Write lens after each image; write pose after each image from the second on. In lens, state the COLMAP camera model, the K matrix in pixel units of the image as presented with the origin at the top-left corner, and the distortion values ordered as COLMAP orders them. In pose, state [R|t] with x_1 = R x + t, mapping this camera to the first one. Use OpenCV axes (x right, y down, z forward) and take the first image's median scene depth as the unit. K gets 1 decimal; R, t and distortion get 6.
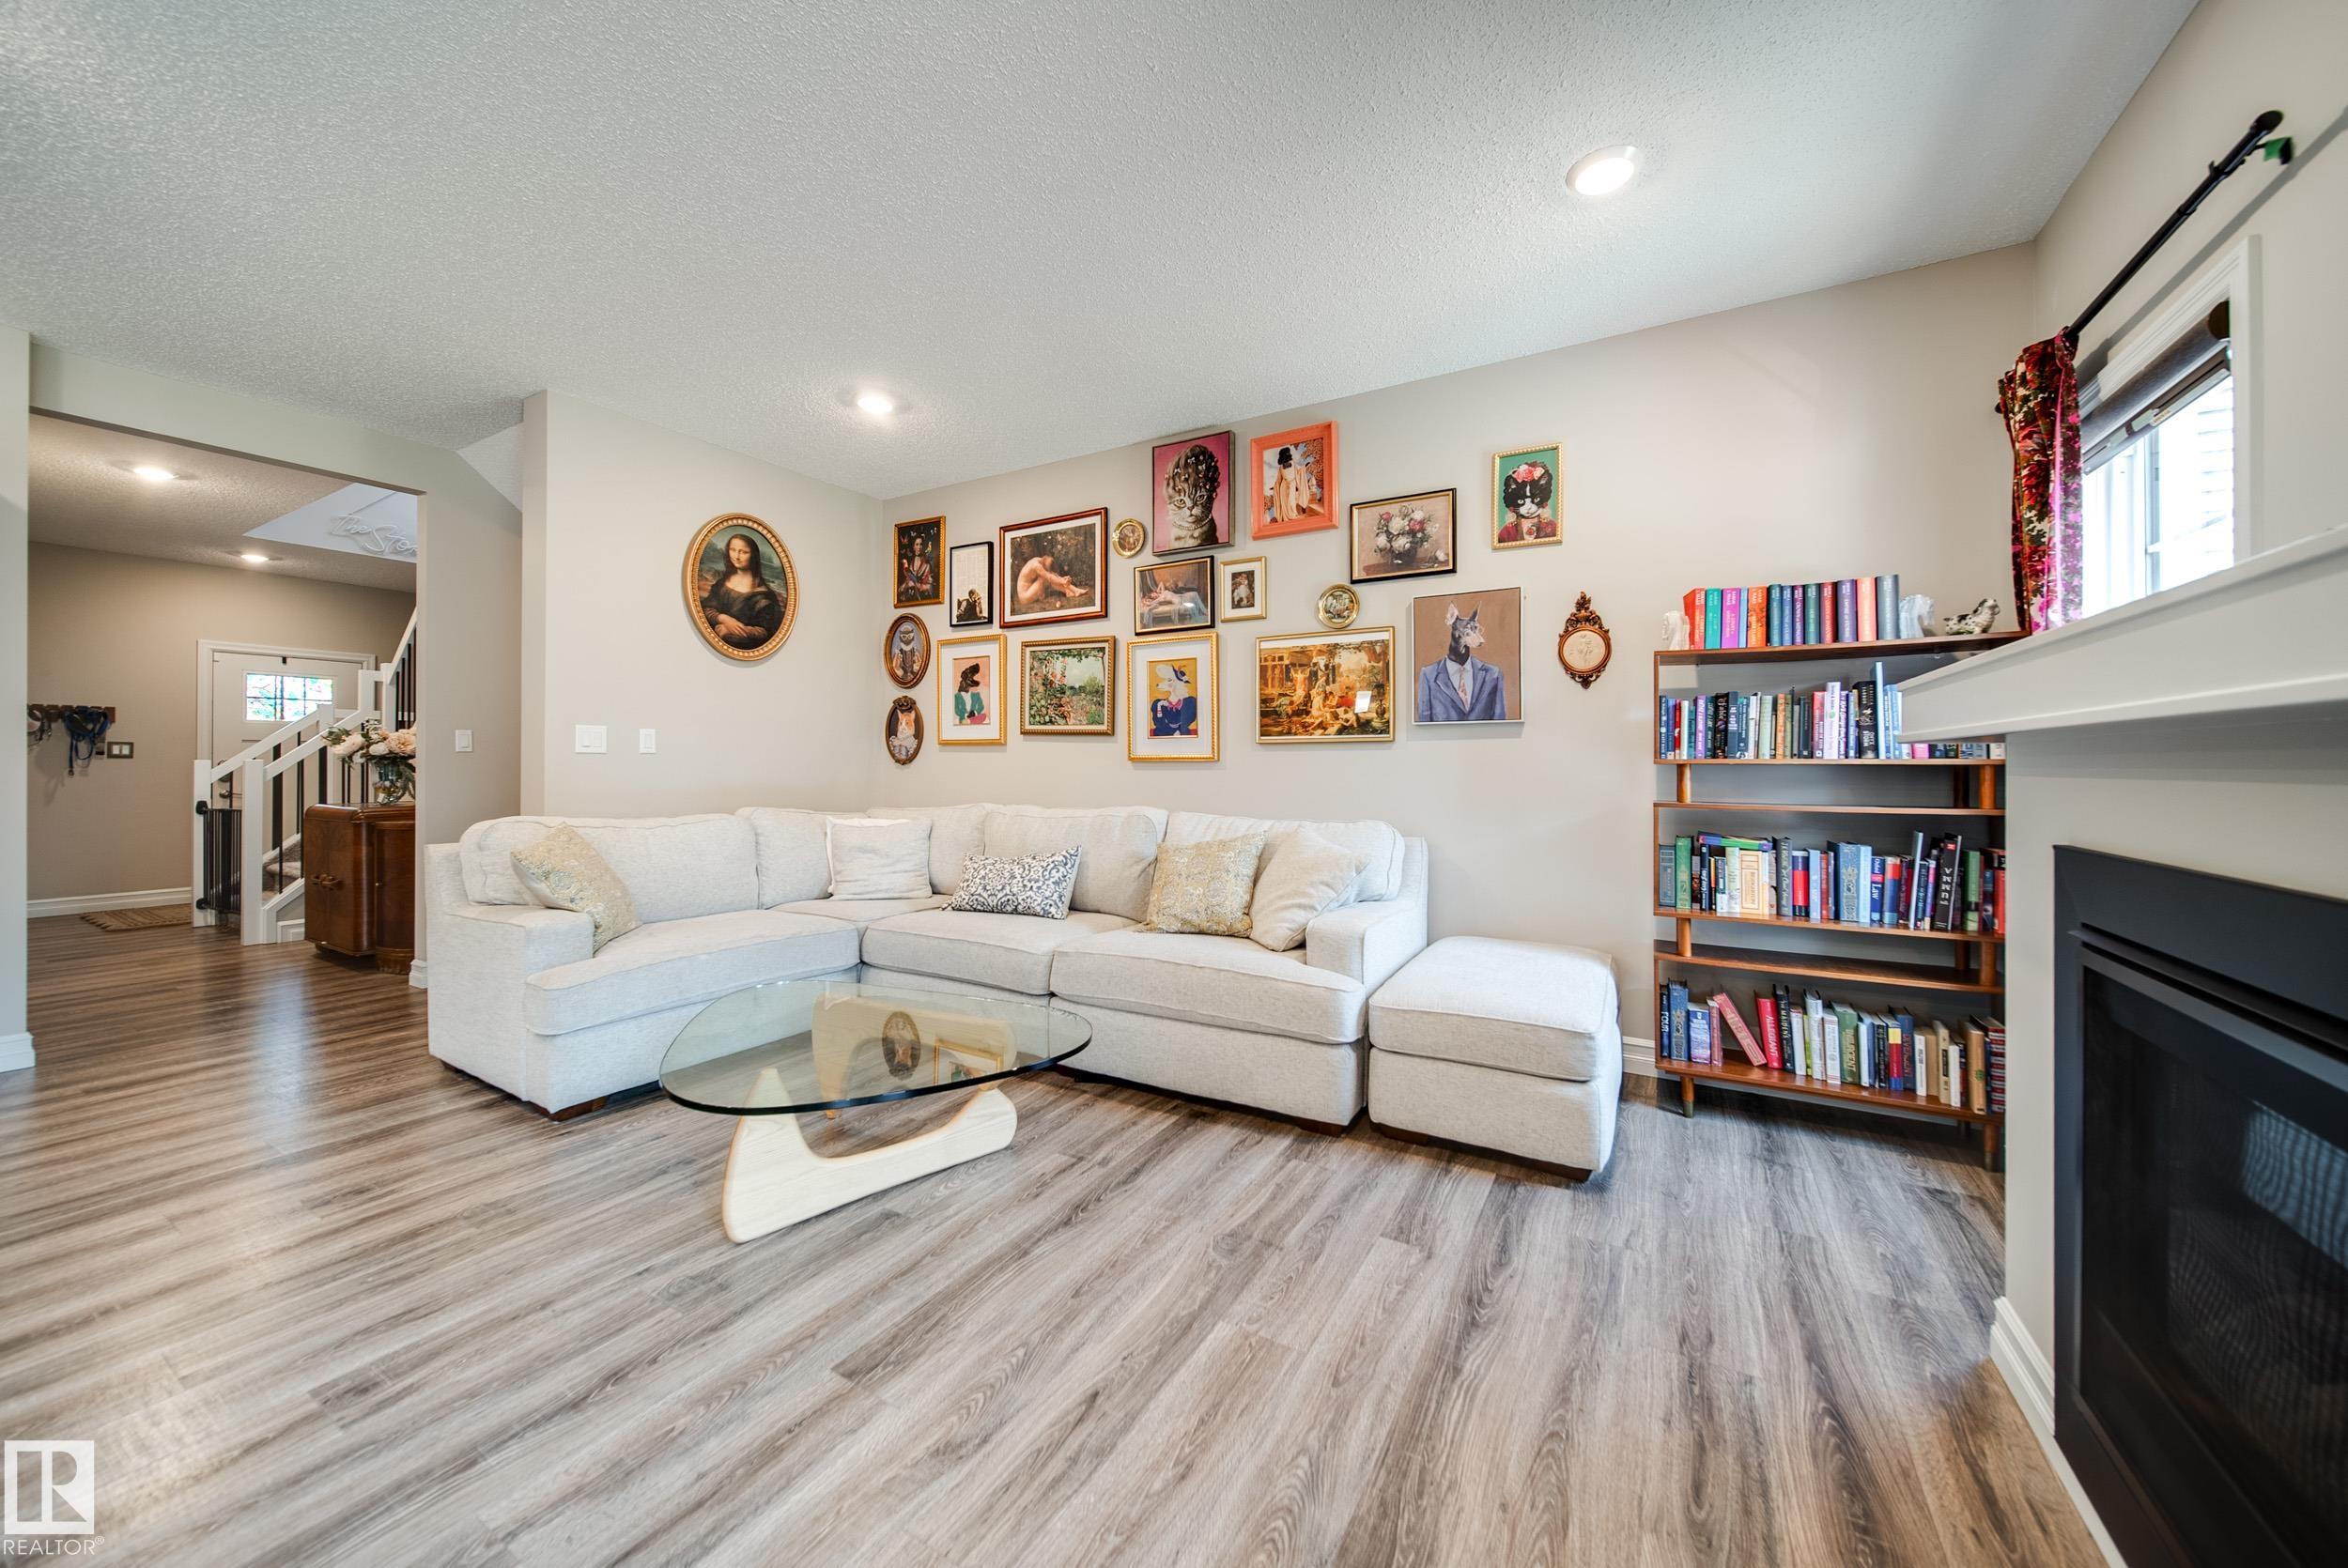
lens RADIAL K [[840.9, 0, 1190.6], [0, 840.9, 758.8], [0, 0, 1]] dist [-0.002204, -0.000331]
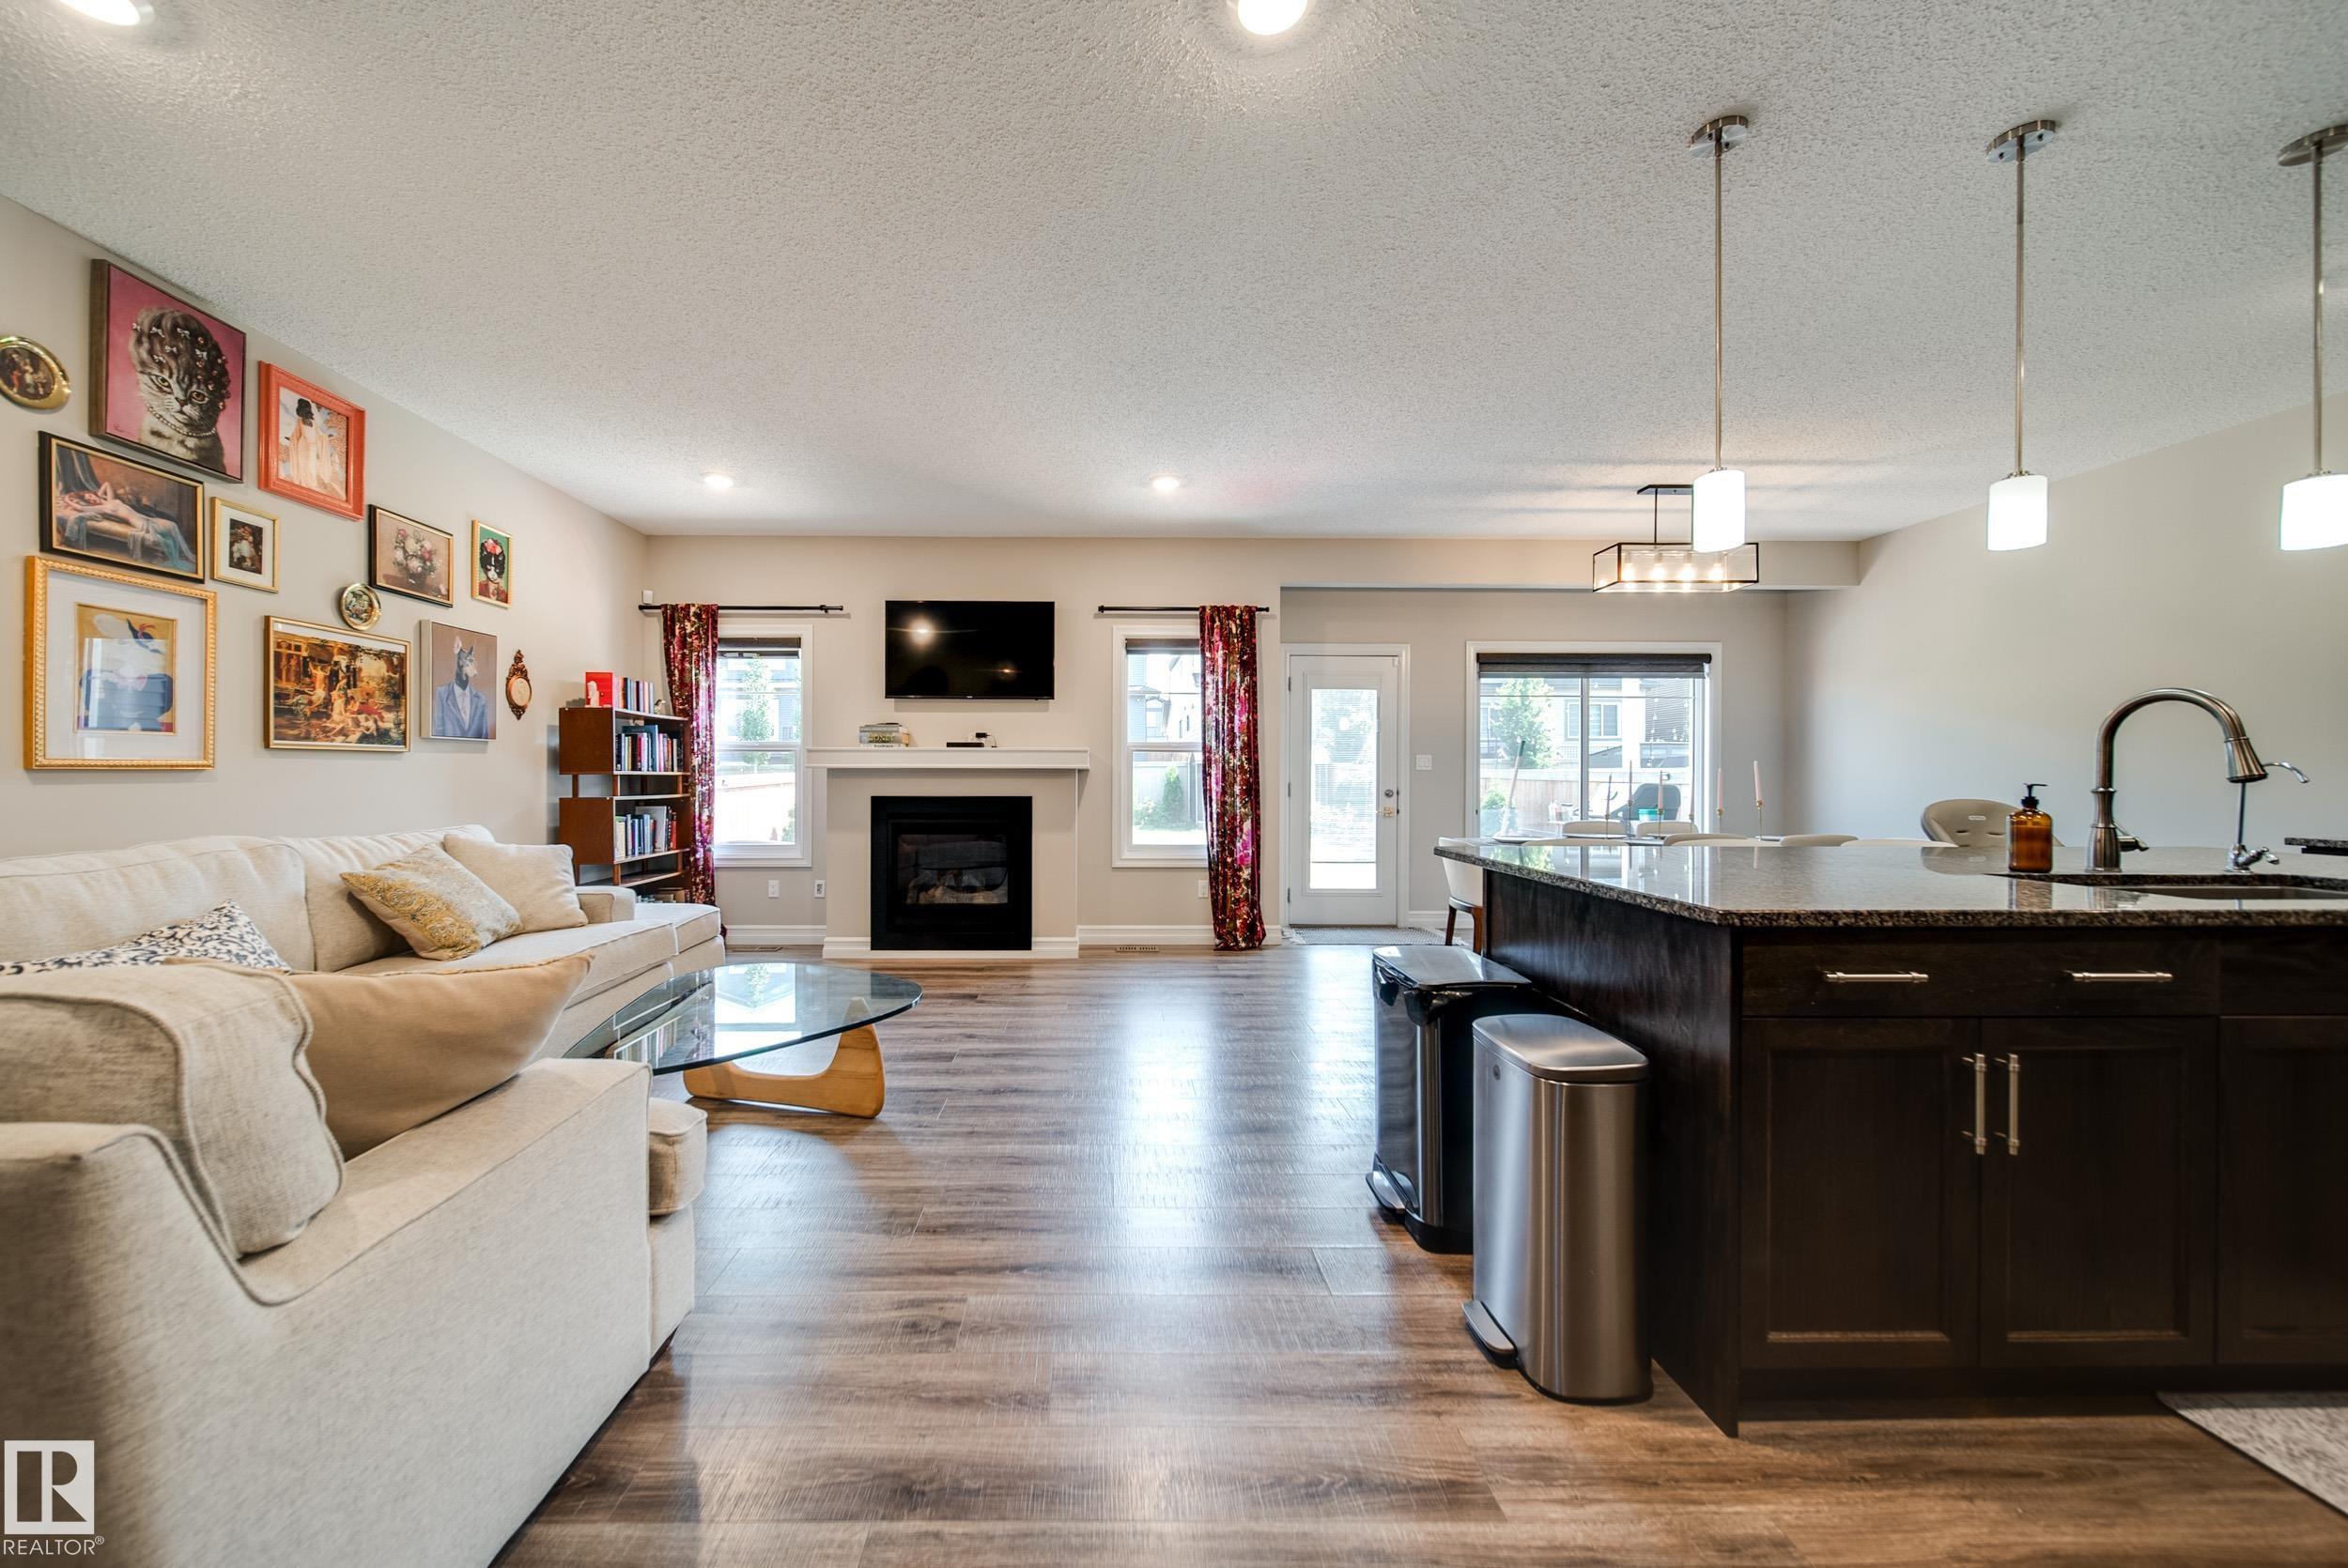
lens RADIAL K [[838.5, 0, 1162.8], [0, 838.5, 775.2], [0, 0, 1]] dist [-0.002221, -0.000339]
pose [[-0.562423, -0.002140, 0.826847, -1.082644], [-0.007333, 0.999970, -0.002400, 0.002876], [-0.826817, -0.007413, -0.562422, 0.767546]]
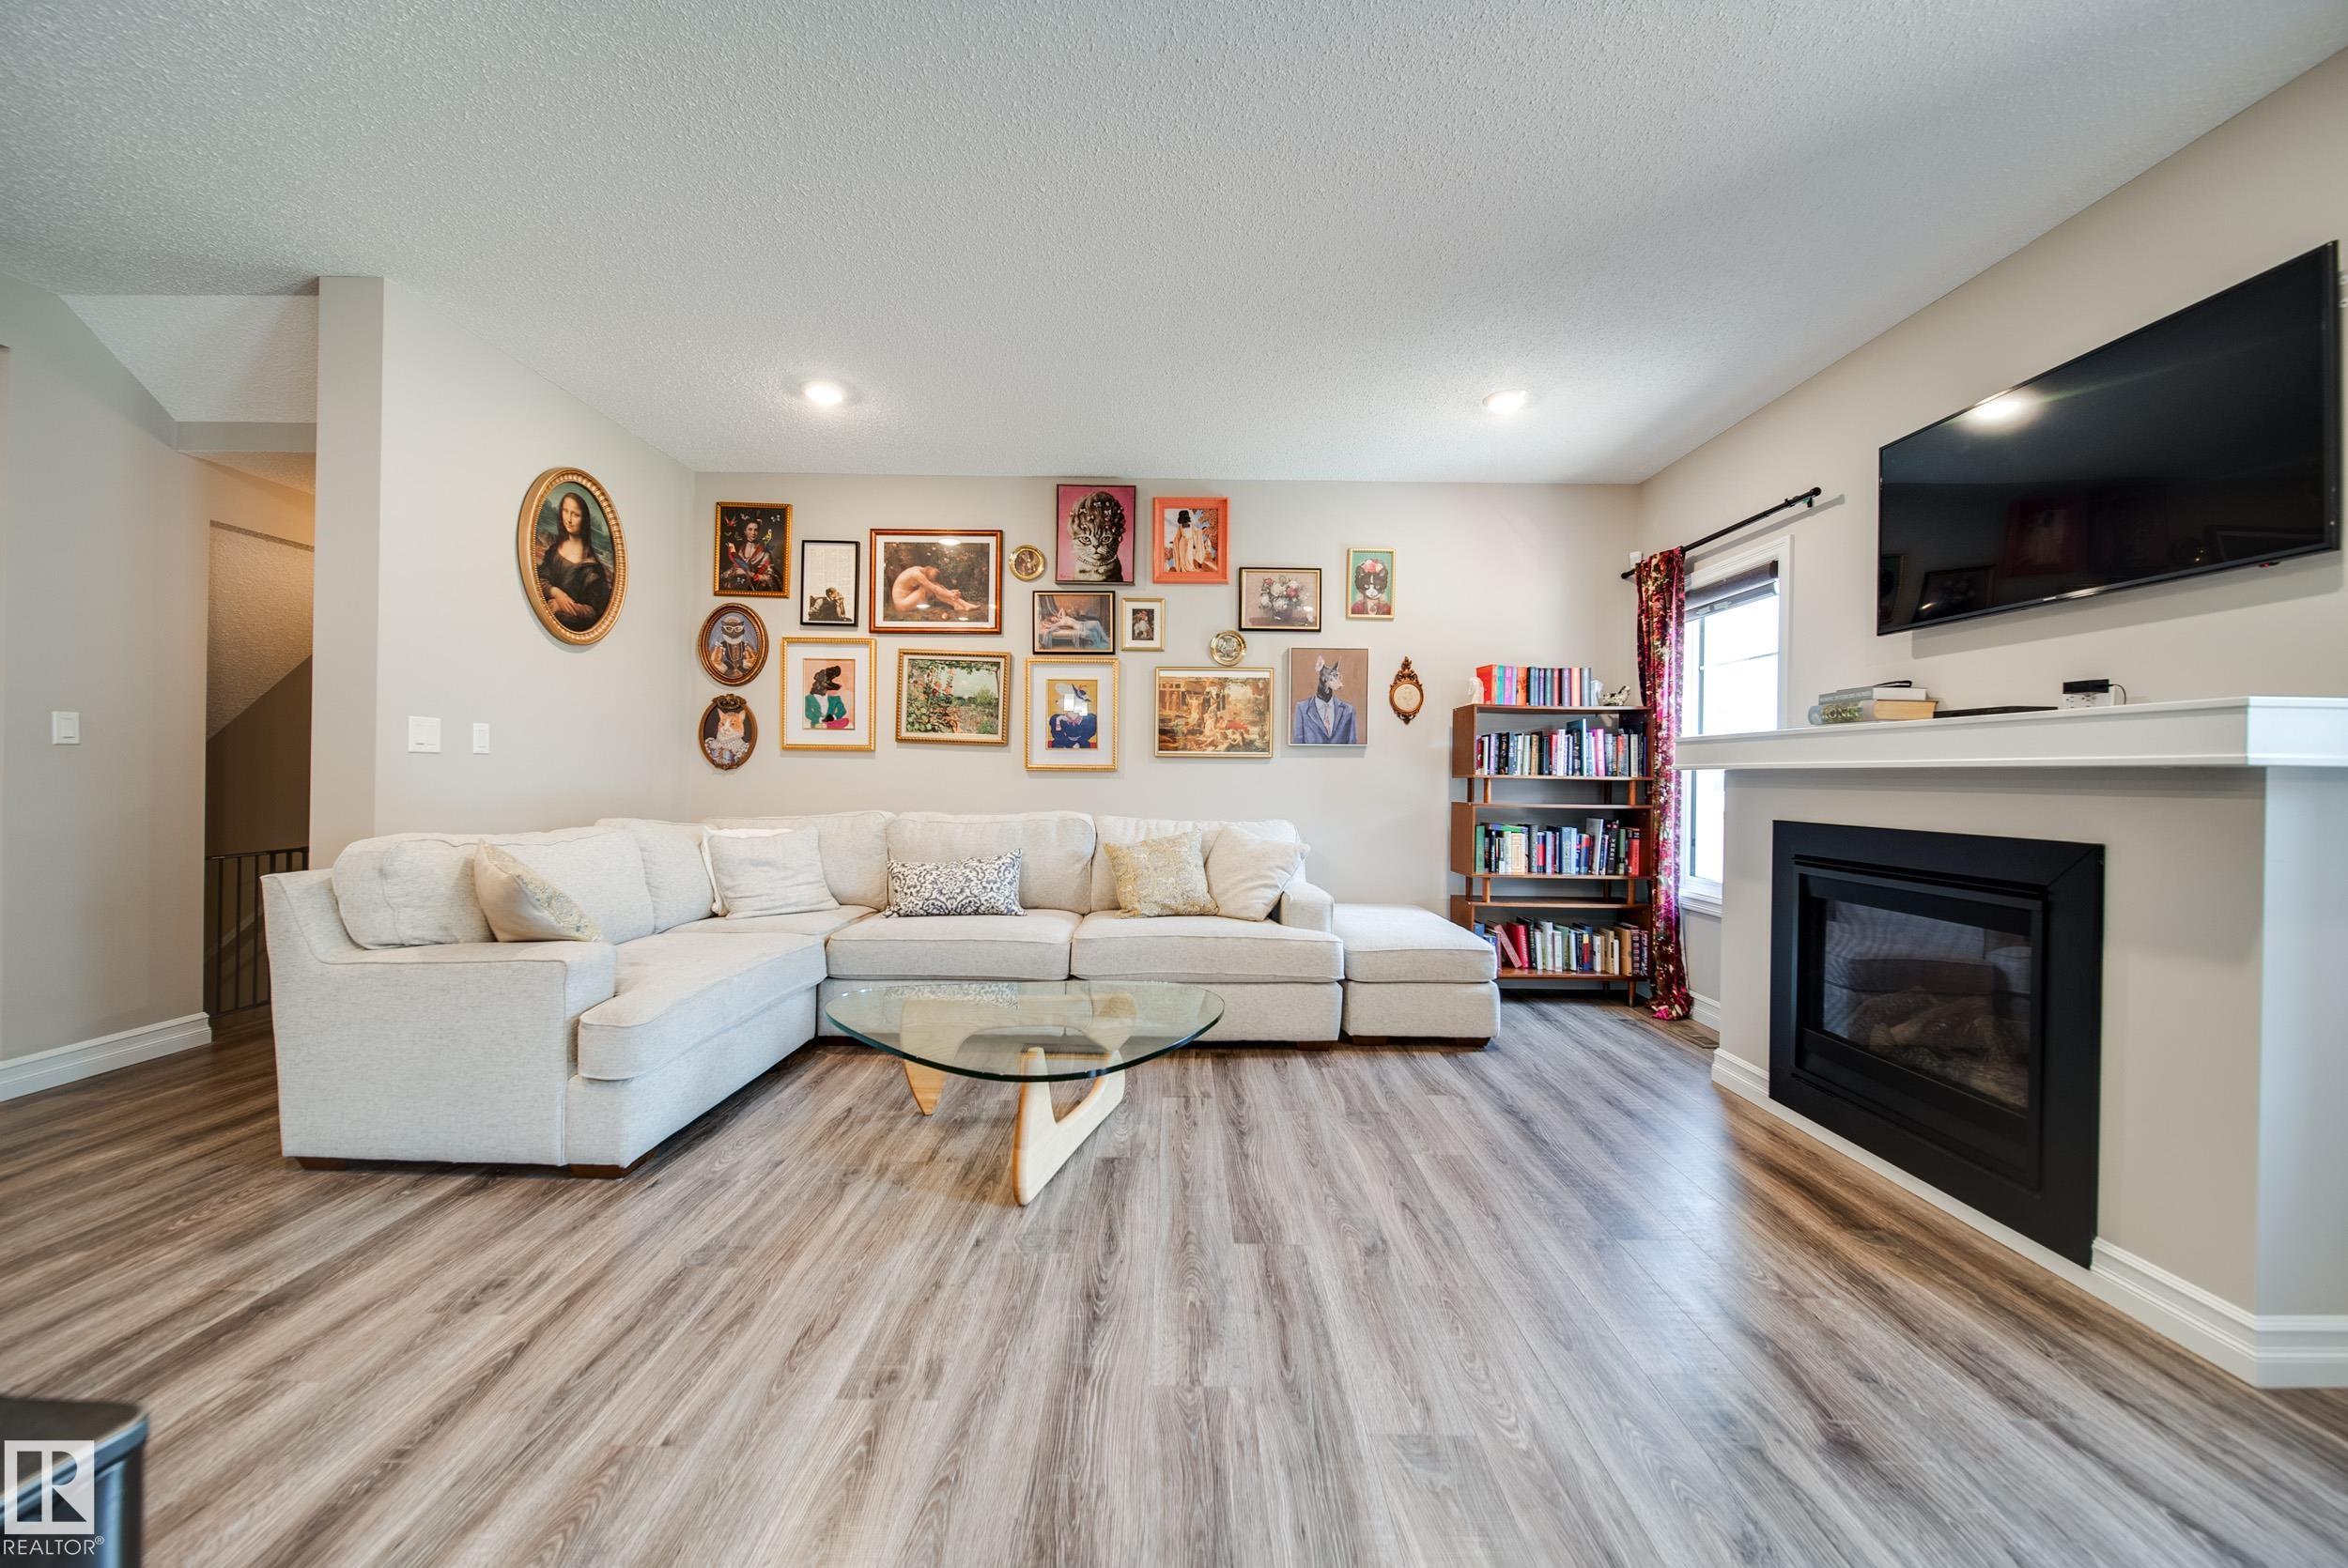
lens RADIAL K [[838.5, 0, 1162.8], [0, 838.5, 775.2], [0, 0, 1]] dist [-0.002221, -0.000339]
pose [[0.864478, 0.008796, 0.502594, -0.517664], [-0.014485, 0.999868, 0.007416, -0.001236], [-0.502462, -0.013691, 0.864491, -0.022309]]
